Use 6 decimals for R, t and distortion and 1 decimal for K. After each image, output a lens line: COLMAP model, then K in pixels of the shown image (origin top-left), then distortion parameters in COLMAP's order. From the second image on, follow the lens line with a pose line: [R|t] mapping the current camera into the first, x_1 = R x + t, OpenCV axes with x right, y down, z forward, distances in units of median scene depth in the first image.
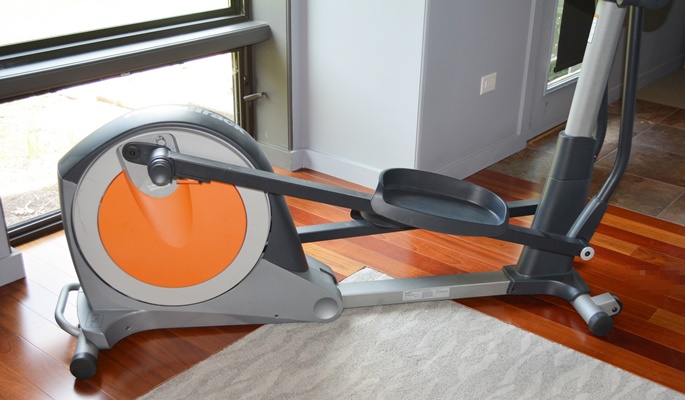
lens RADIAL K [[722.6, 0, 342.5], [0, 722.6, 200.0], [0, 0, 1]] dist [-0.125450, 0.000693]
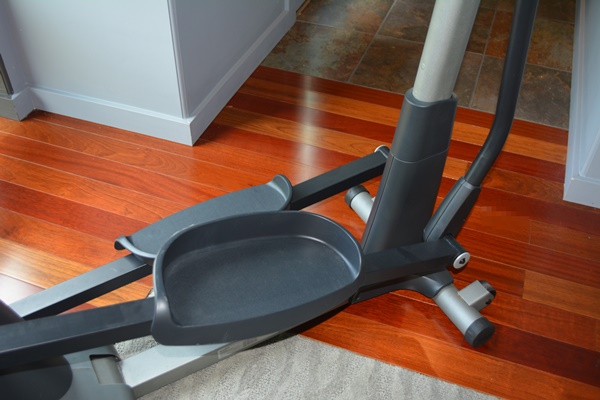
lens RADIAL K [[637.5, 0, 300.0], [0, 637.5, 200.0], [0, 0, 1]] dist [-0.012306, -0.006983]
pose [[0.943224, -0.220871, 0.248080, 0.036788], [0.142667, 0.943871, 0.297914, -0.185710], [-0.299957, -0.245607, 0.921794, 0.428530]]
